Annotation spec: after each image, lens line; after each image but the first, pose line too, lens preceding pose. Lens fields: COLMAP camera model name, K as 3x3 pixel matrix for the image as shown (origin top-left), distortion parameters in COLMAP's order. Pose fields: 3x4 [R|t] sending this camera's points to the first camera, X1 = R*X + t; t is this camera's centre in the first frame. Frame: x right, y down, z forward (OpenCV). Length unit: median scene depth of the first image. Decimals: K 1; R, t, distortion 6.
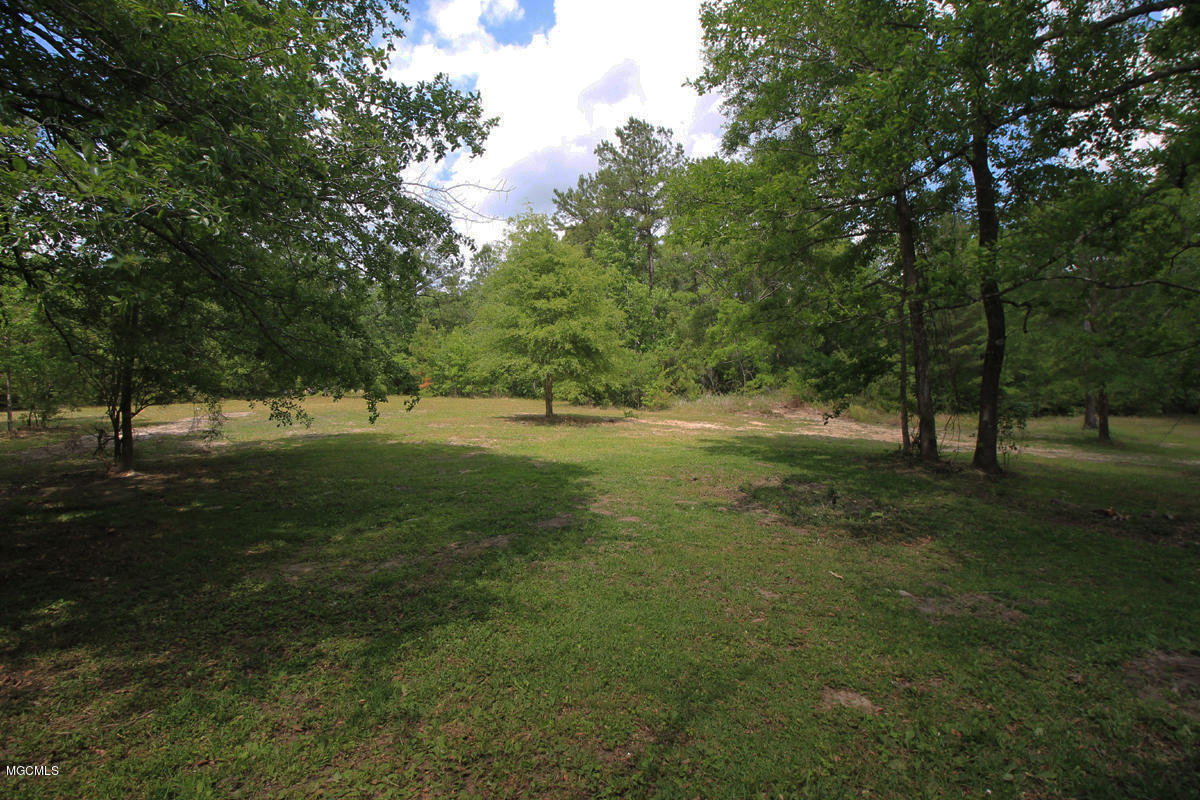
lens RADIAL K [[566.5, 0, 601.1], [0, 566.5, 383.1], [0, 0, 1]] dist [-0.001385, -0.012113]
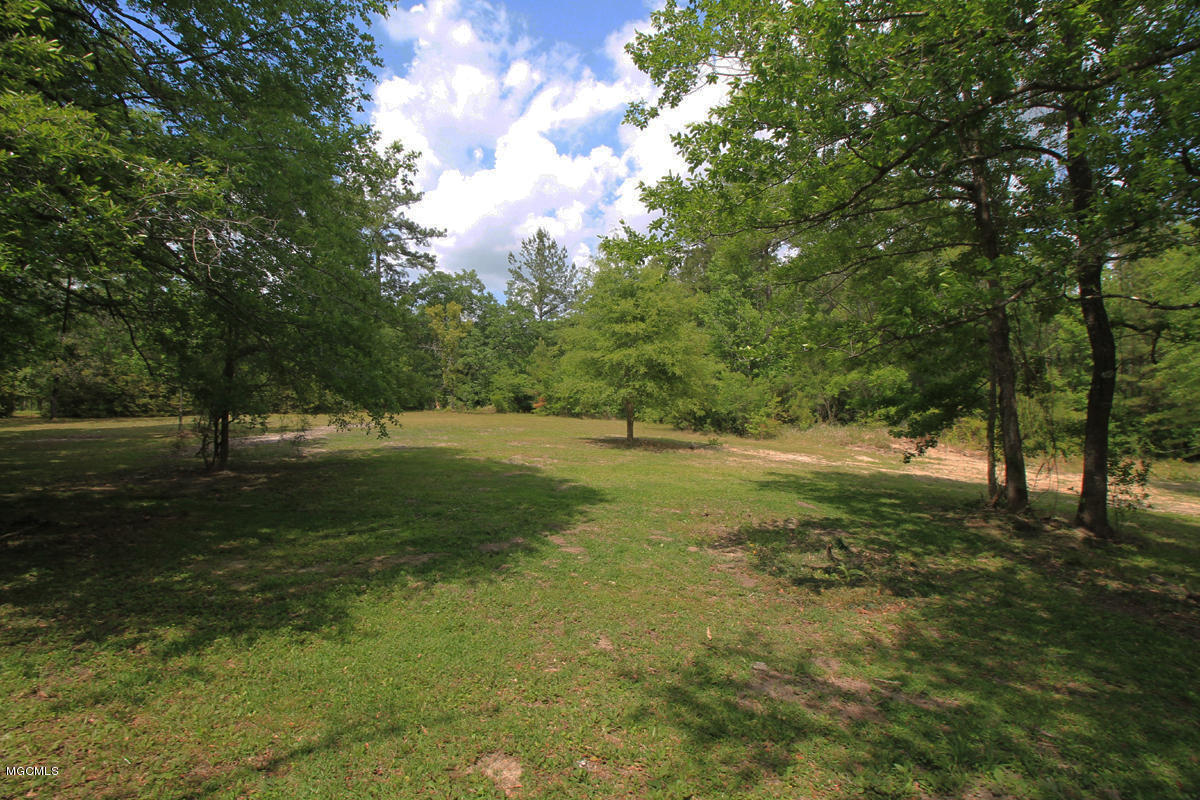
lens RADIAL K [[561.6, 0, 599.9], [0, 561.6, 383.5], [0, 0, 1]] dist [0.002170, -0.016165]
pose [[0.968339, 0.022057, -0.248662, 0.108786], [-0.031961, 0.998846, -0.035861, -0.003534], [0.247584, 0.042673, 0.967926, 0.026105]]
